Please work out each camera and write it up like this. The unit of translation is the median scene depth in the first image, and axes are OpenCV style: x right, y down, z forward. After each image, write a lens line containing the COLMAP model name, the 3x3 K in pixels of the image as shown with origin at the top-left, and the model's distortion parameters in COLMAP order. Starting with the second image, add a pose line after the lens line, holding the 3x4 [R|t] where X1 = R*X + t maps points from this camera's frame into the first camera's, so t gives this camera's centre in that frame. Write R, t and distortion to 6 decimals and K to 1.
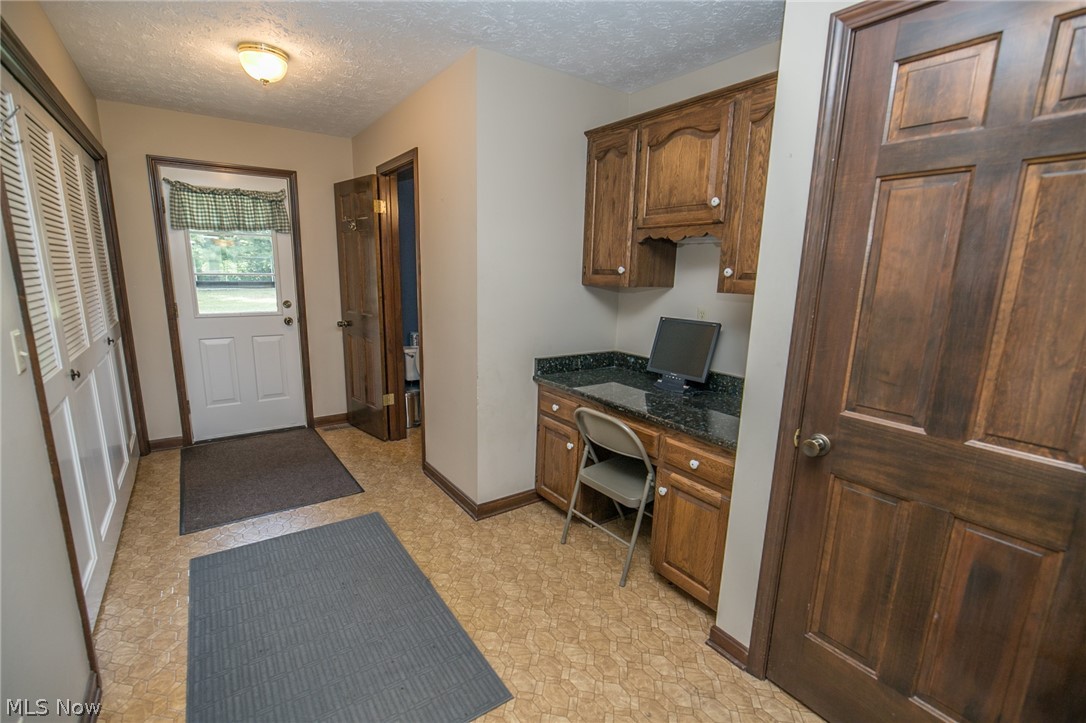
lens RADIAL K [[492.6, 0, 543.9], [0, 492.6, 367.2], [0, 0, 1]] dist [-0.008691, 0.000672]
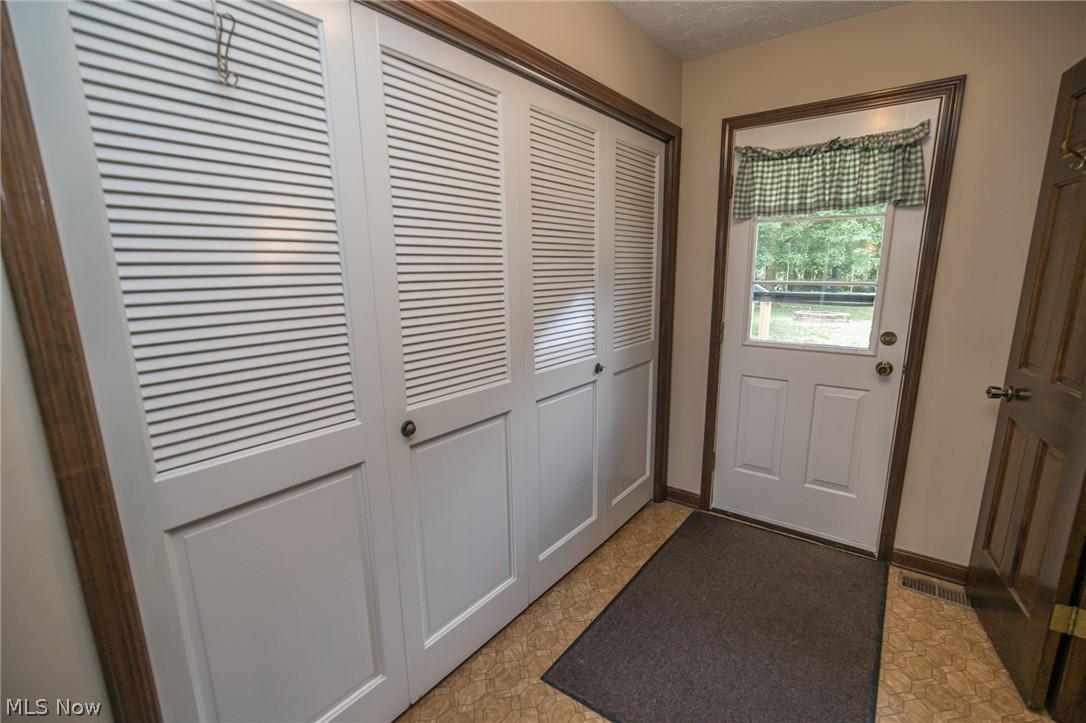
lens RADIAL K [[492.6, 0, 543.5], [0, 492.6, 370.9], [0, 0, 1]] dist [-0.008691, 0.000672]
pose [[0.305135, 0.173291, -0.936410, -0.126175], [-0.174210, 0.976869, 0.124011, -0.098088], [0.936239, 0.125292, 0.328265, 0.486568]]
